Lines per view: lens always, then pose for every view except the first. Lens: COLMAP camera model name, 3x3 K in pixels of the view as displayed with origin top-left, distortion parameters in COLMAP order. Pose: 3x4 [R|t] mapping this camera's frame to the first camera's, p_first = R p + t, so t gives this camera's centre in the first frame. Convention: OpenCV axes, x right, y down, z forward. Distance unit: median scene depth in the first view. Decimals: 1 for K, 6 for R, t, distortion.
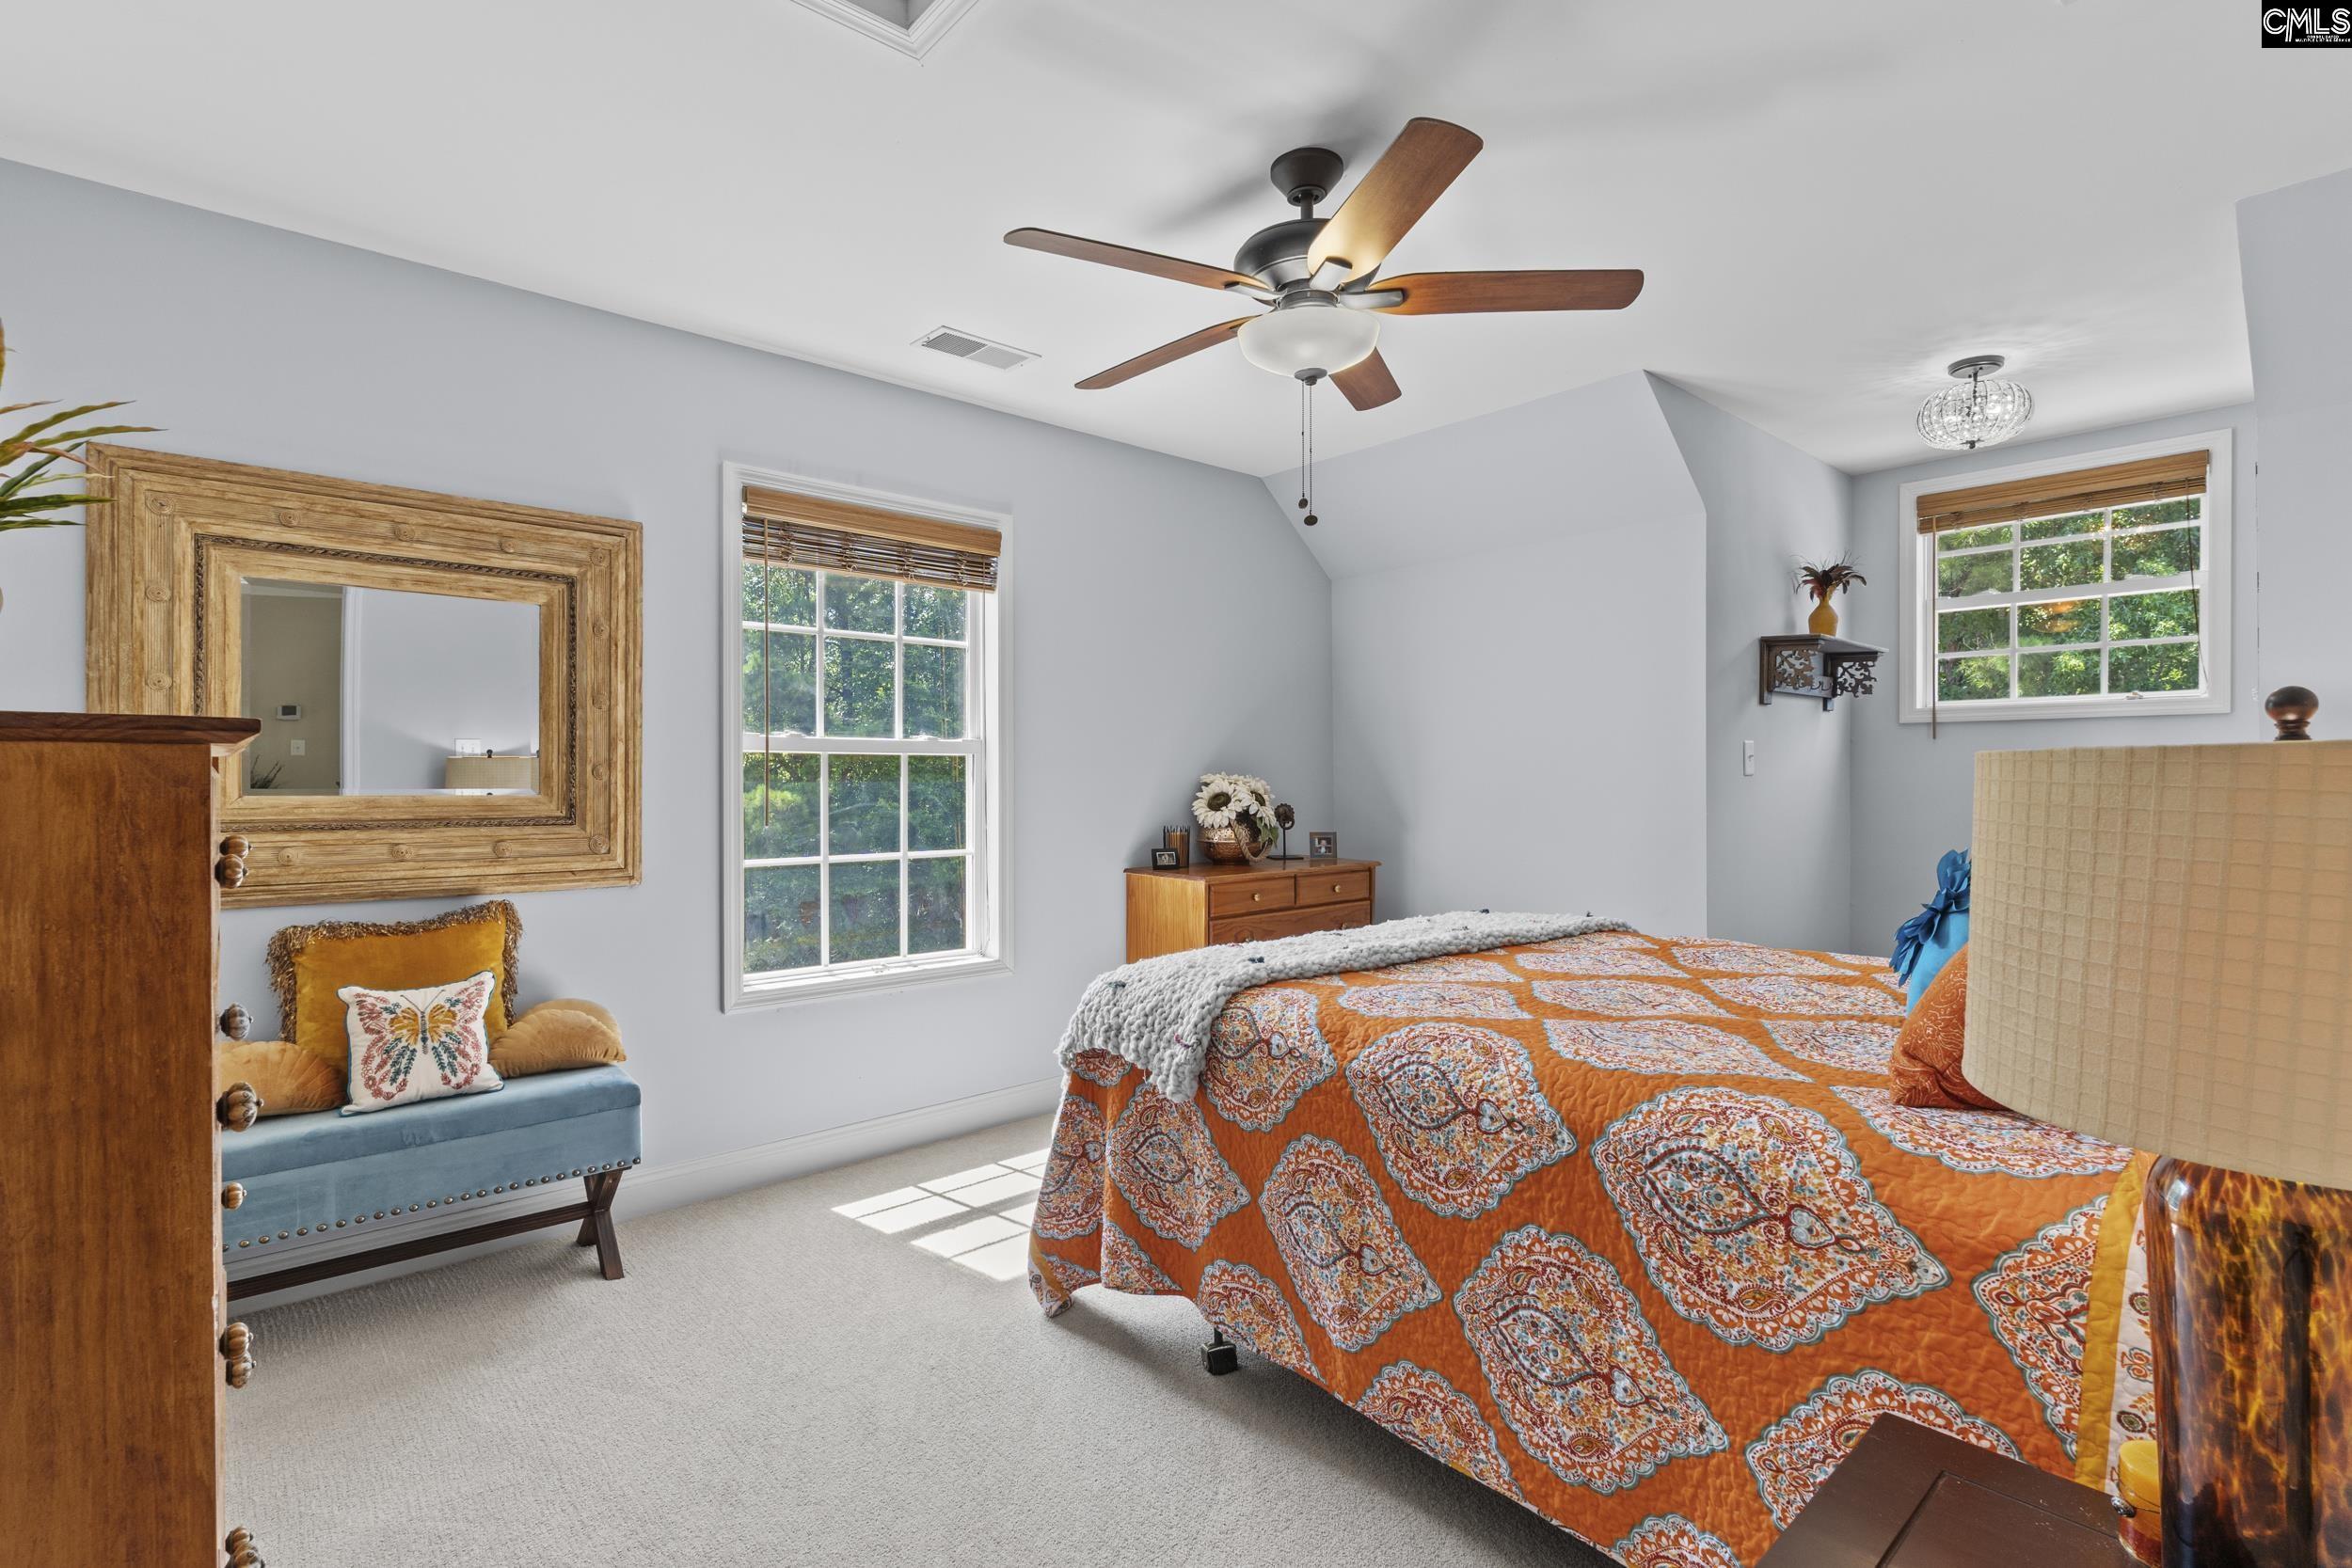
lens RADIAL K [[1087.8, 0, 1179.0], [0, 1087.8, 777.5], [0, 0, 1]] dist [-0.008639, 0.000760]
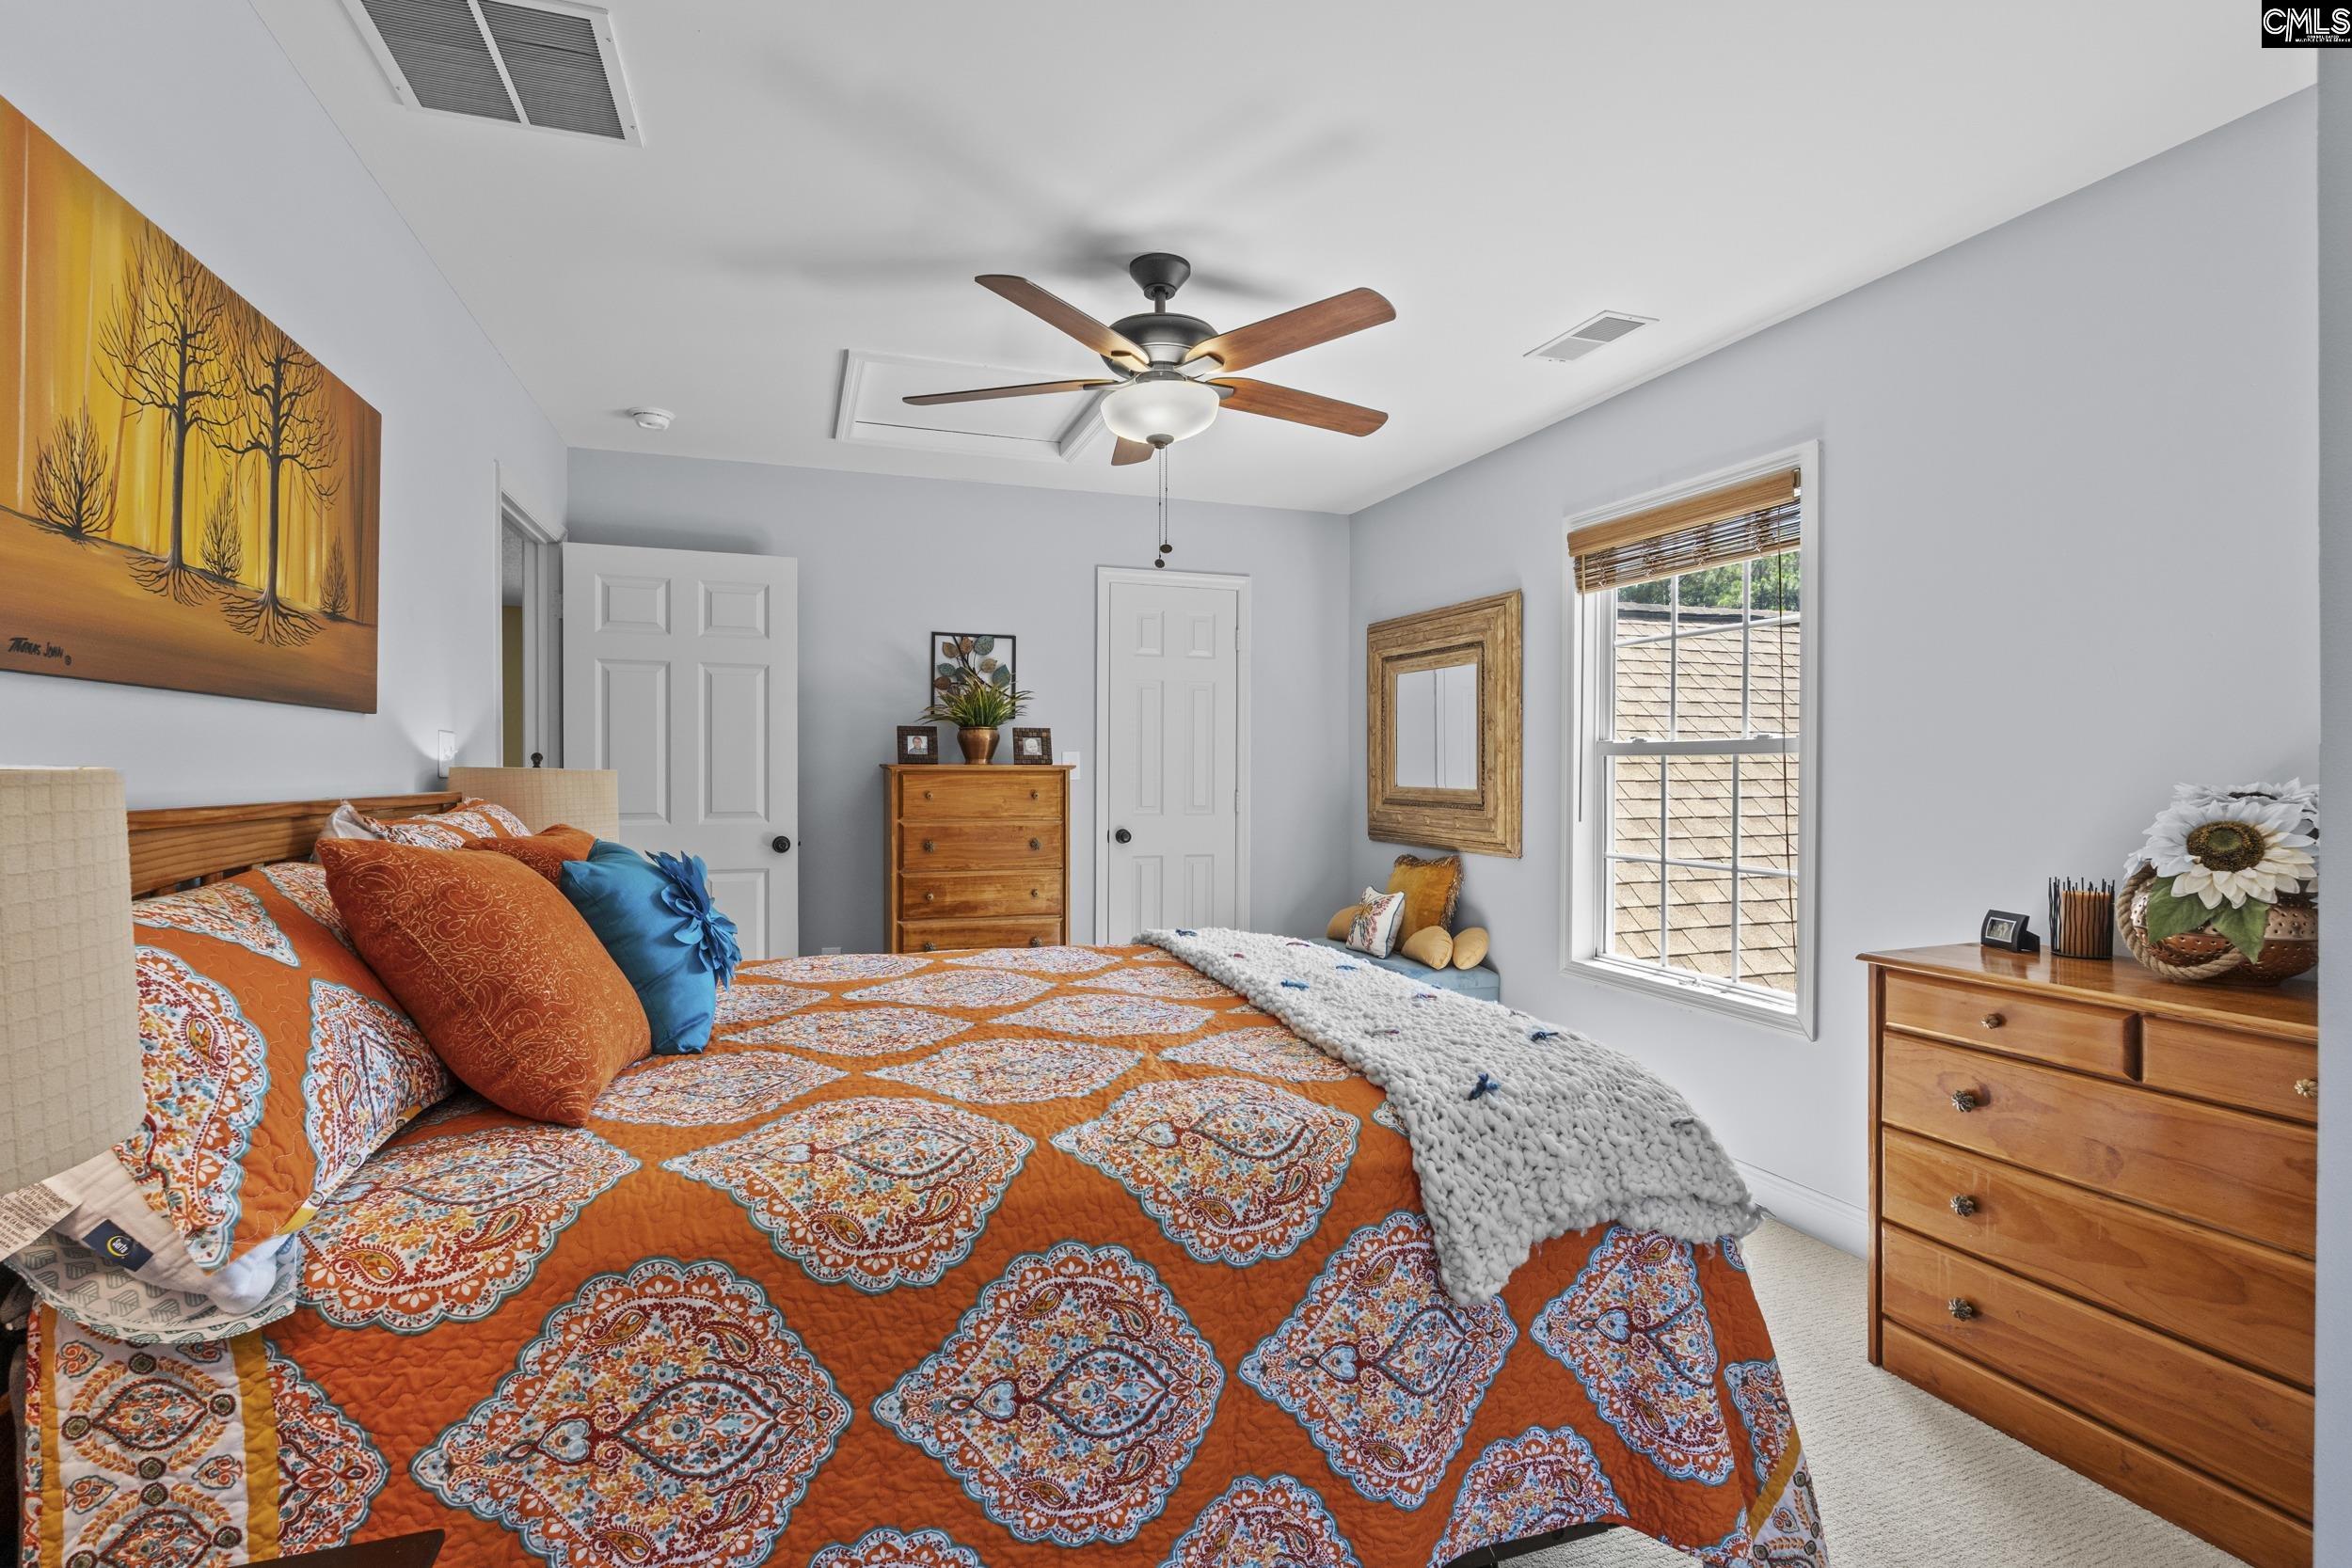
lens RADIAL K [[1087.8, 0, 1177.6], [0, 1087.8, 774.2], [0, 0, 1]] dist [-0.008639, 0.000760]
pose [[-0.375041, 0.005169, -0.926994, 0.934445], [-0.005069, 0.999958, 0.007627, -0.014866], [0.926994, 0.007560, -0.374999, 1.146911]]
